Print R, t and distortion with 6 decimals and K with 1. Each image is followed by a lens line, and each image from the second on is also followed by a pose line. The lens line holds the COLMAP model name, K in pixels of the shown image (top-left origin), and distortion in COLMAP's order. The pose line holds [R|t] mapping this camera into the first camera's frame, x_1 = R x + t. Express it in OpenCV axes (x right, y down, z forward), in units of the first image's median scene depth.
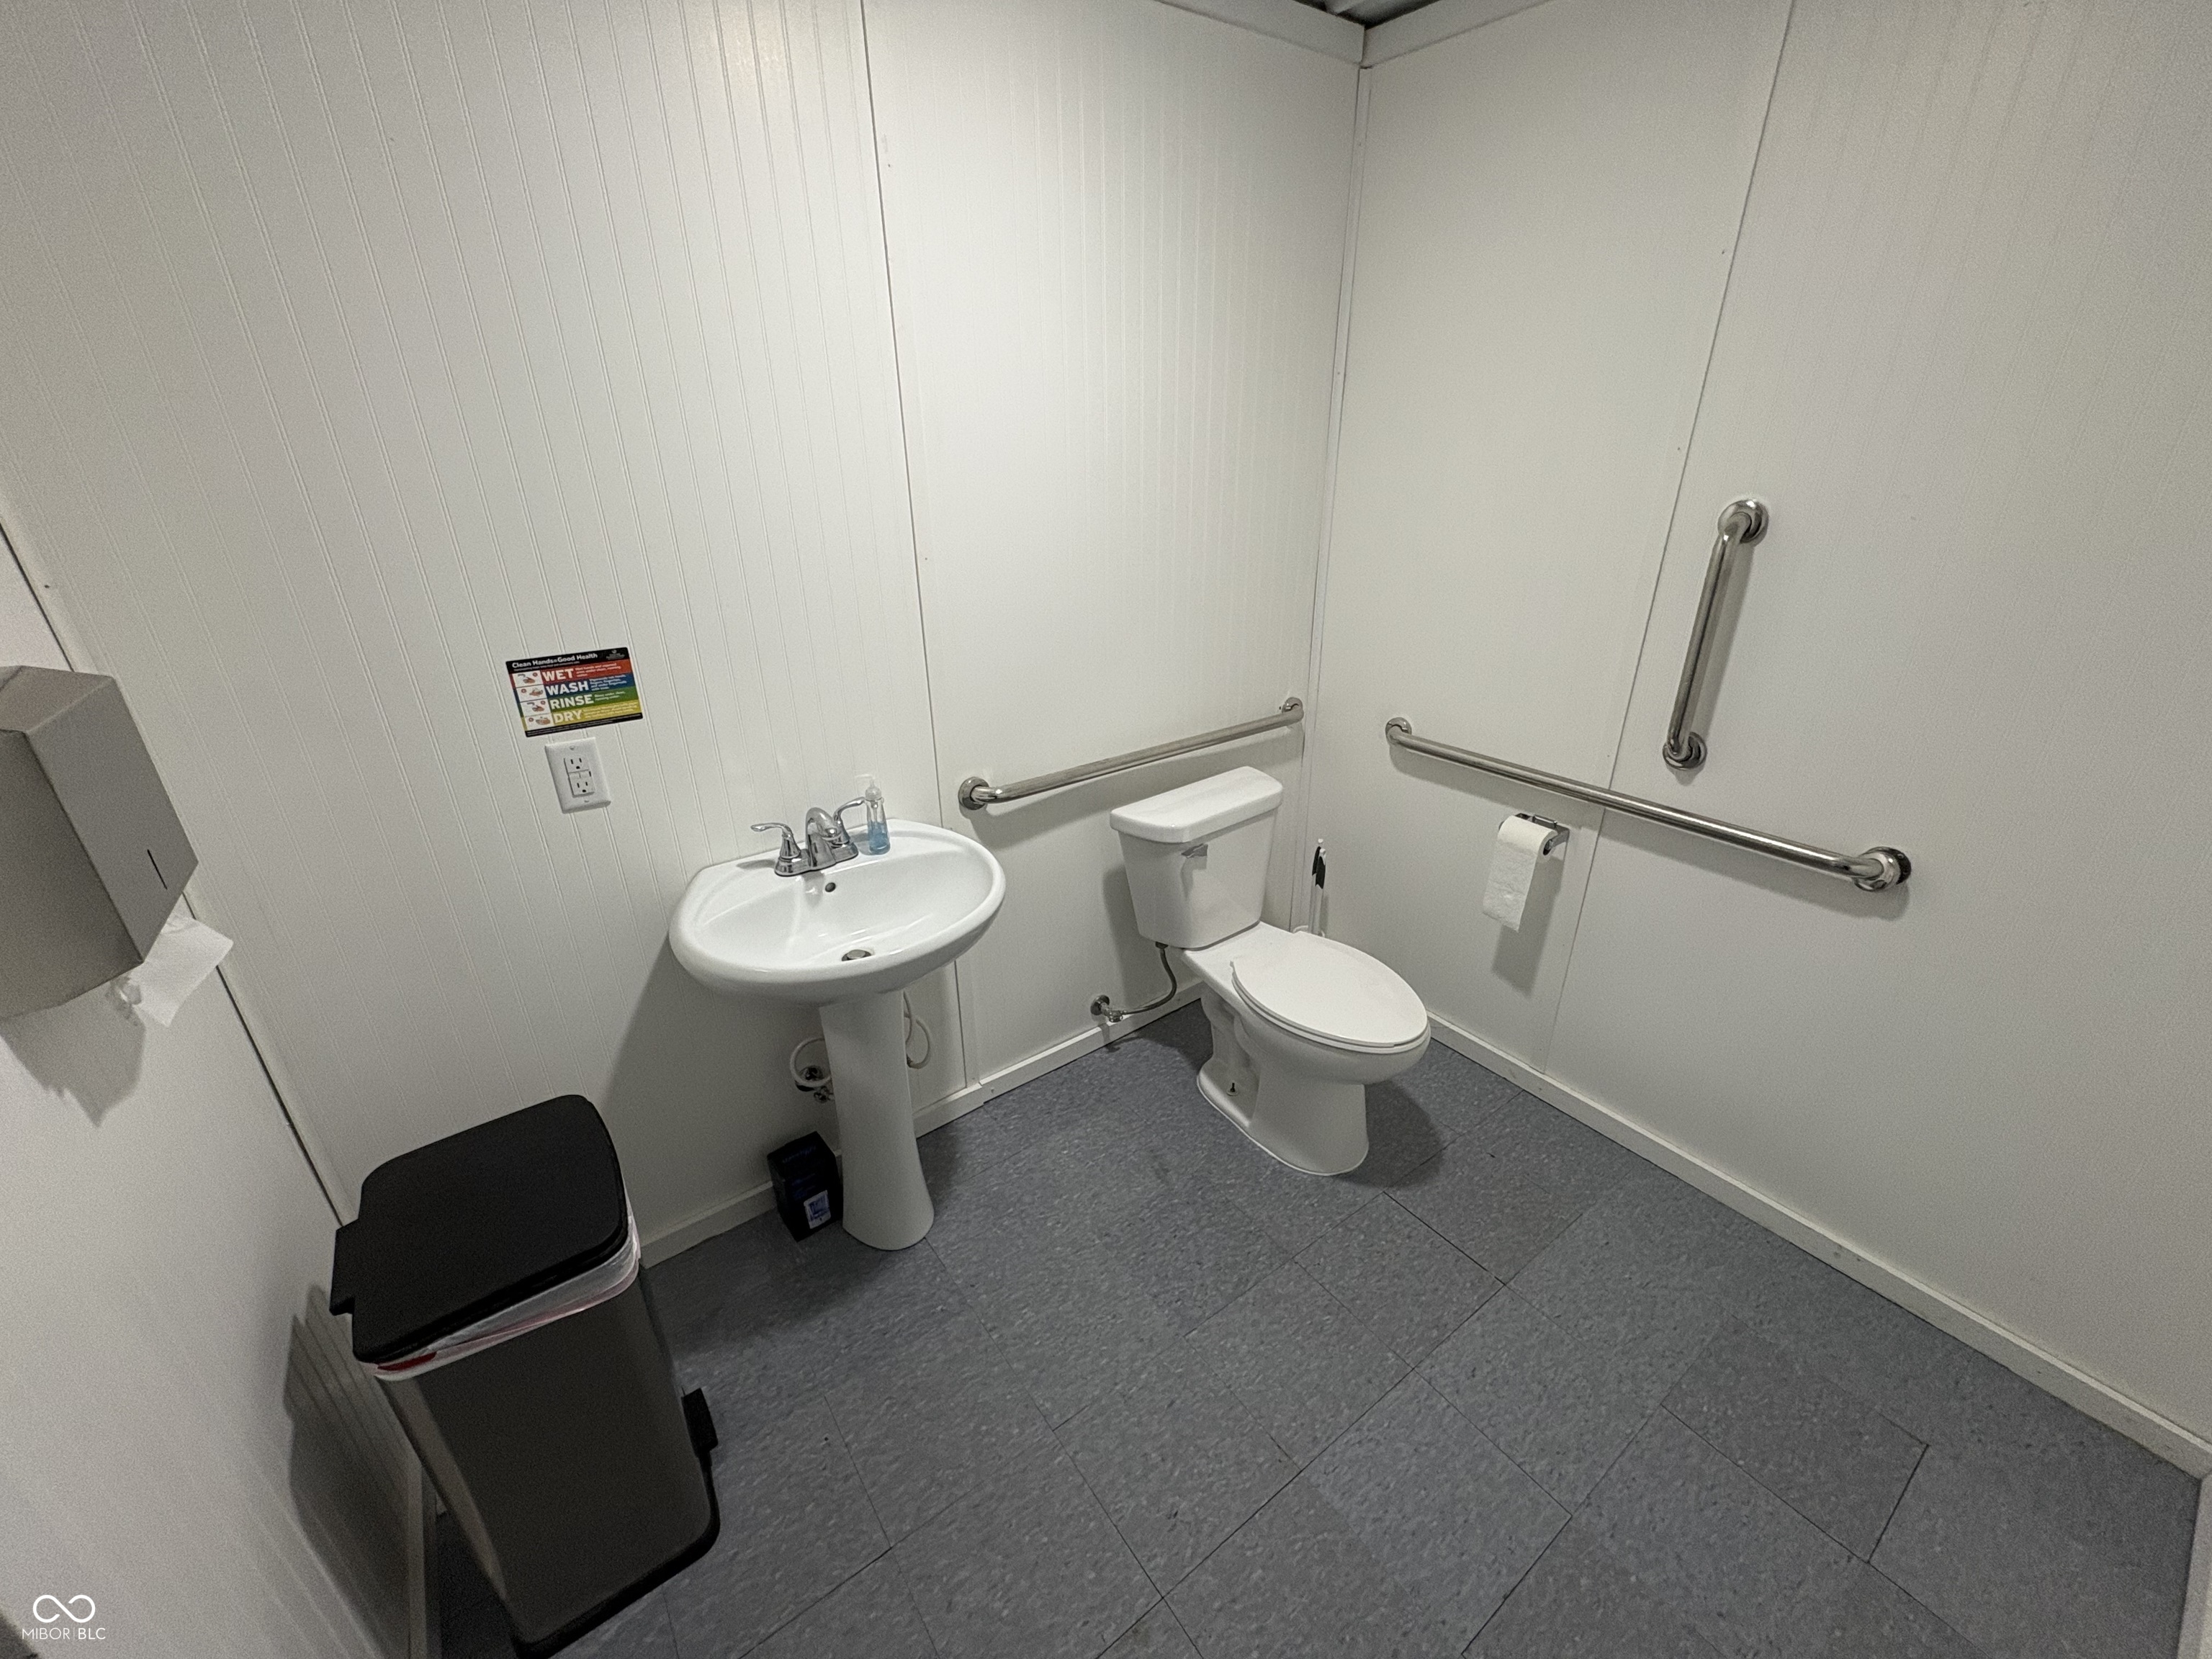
lens RADIAL K [[879.4, 0, 1103.6], [0, 879.4, 829.1], [0, 0, 1]] dist [0.000515, -0.000796]
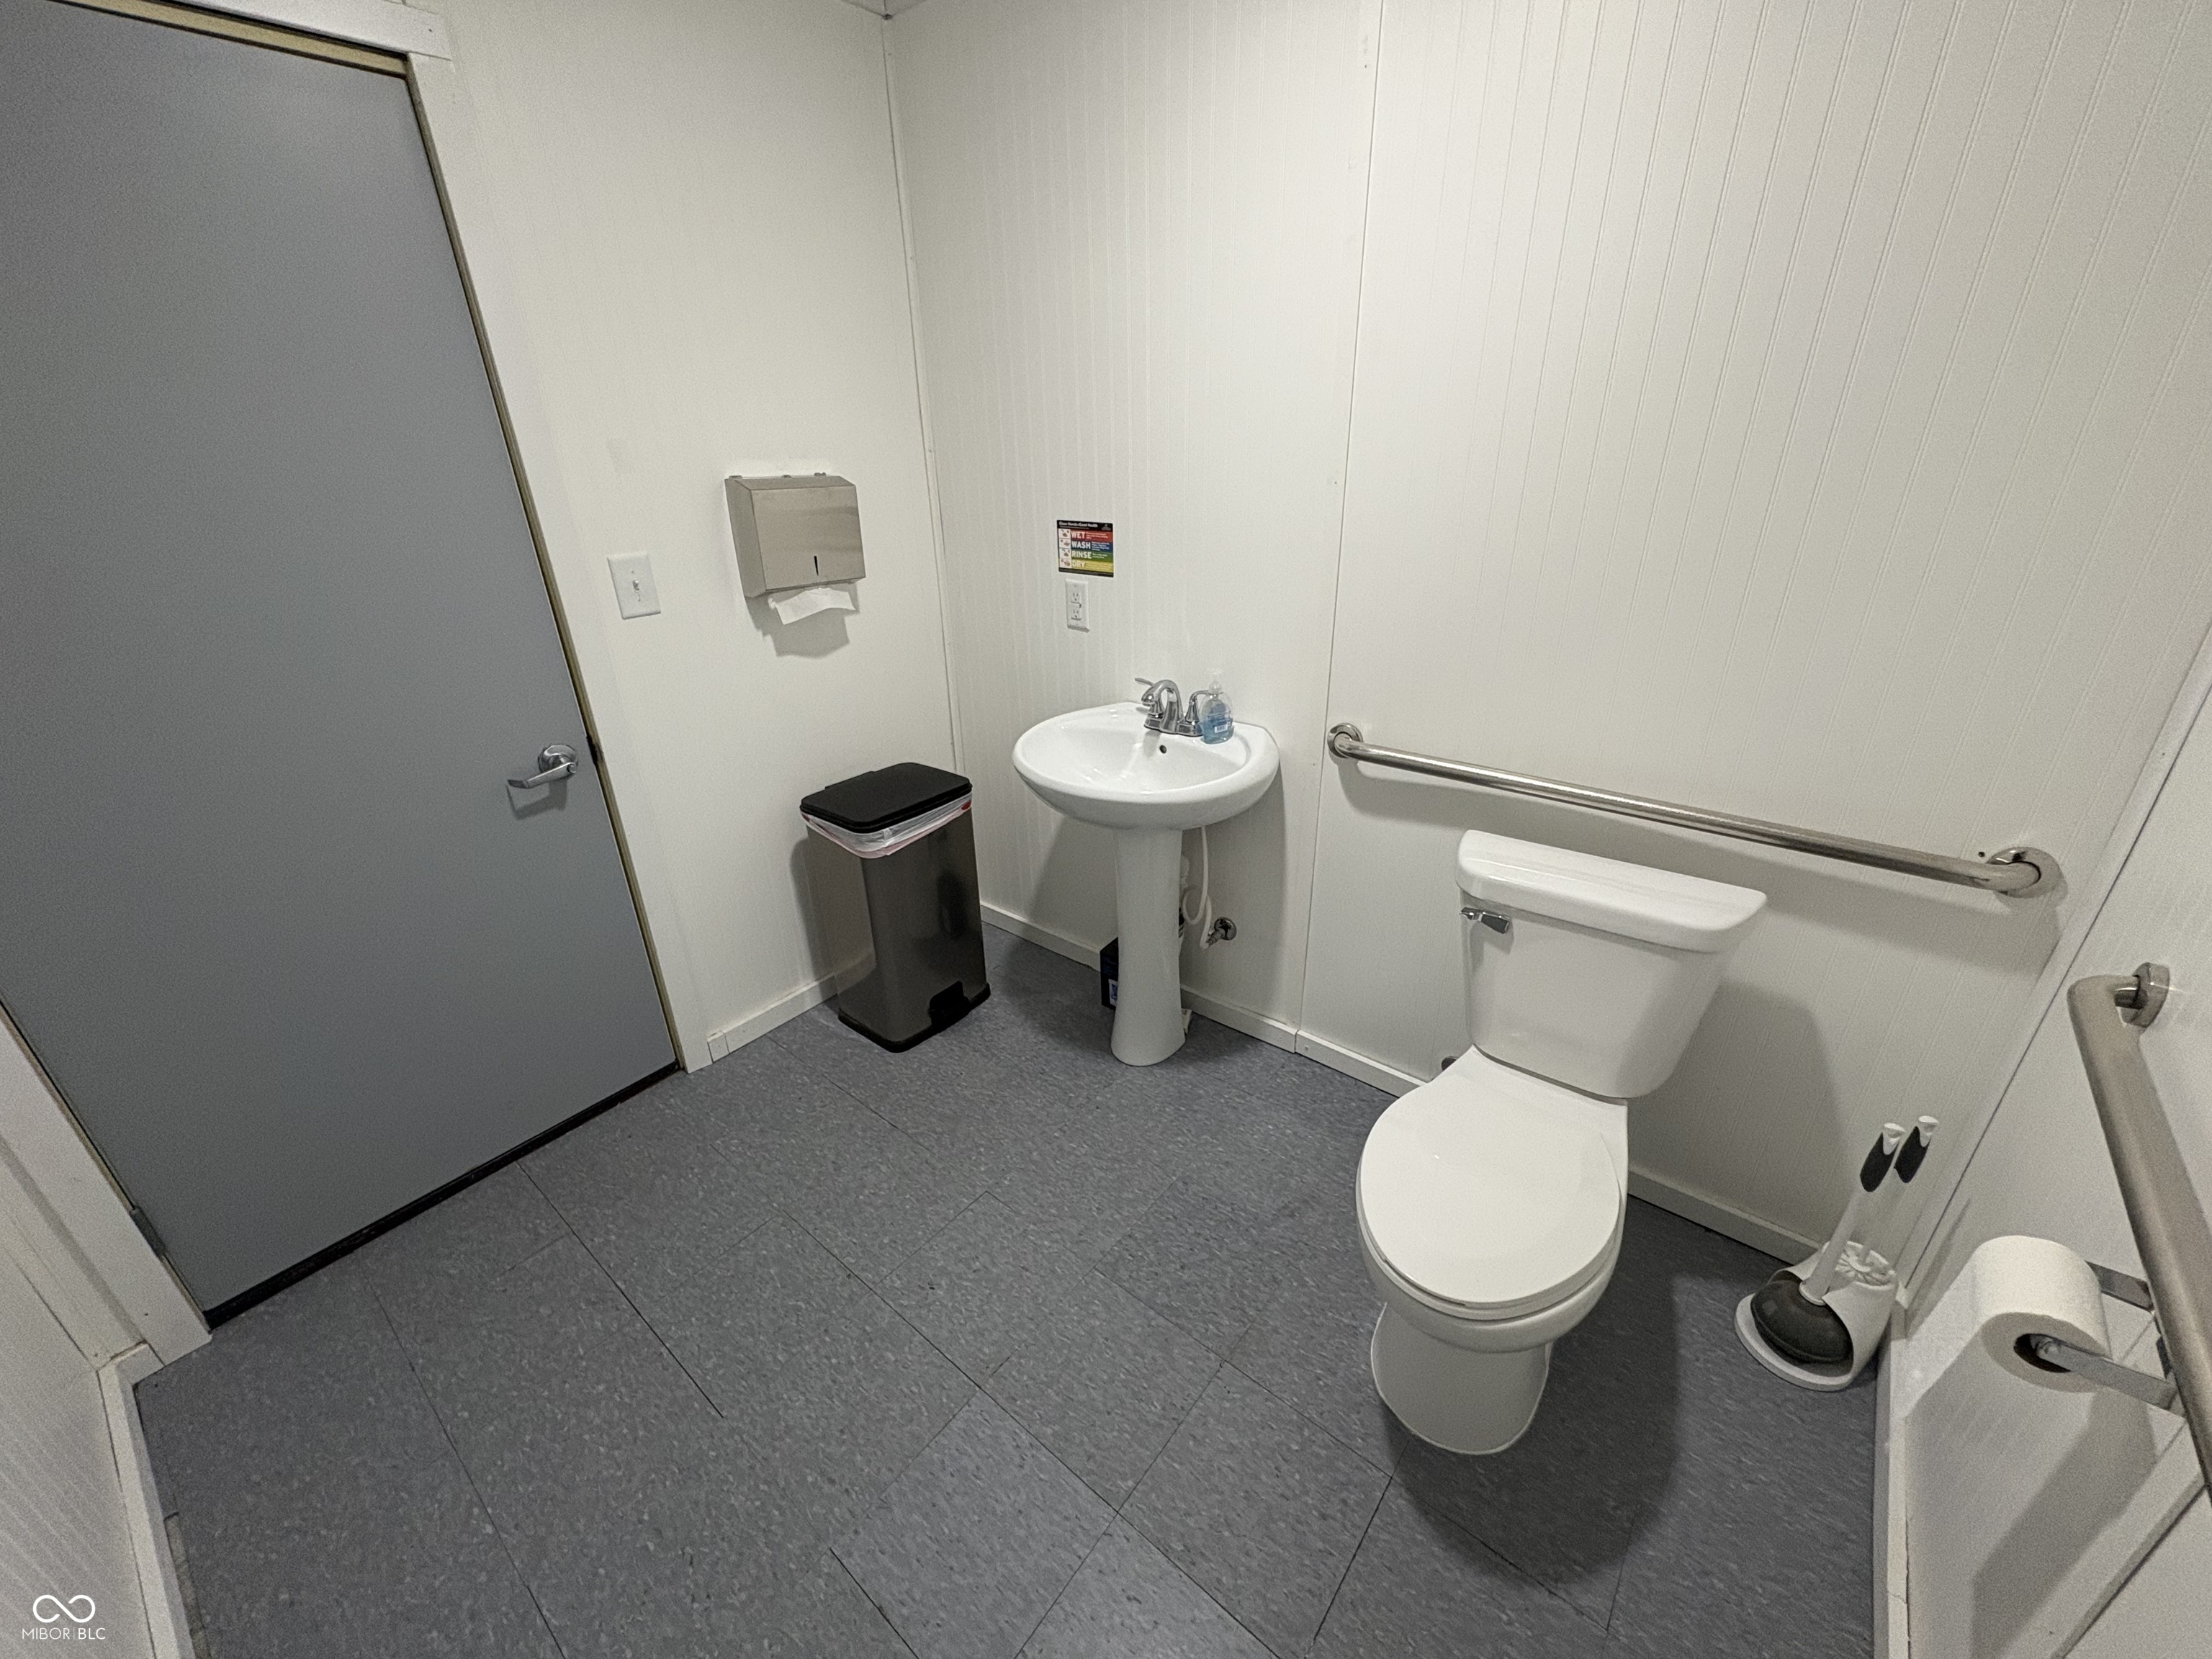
lens RADIAL K [[879.4, 0, 1105.3], [0, 879.4, 828.3], [0, 0, 1]] dist [0.000515, -0.000796]
pose [[0.252532, 0.409462, -0.876680, 0.867634], [-0.368334, 0.878511, 0.304217, -0.198334], [0.894739, 0.246087, 0.372671, 0.575350]]
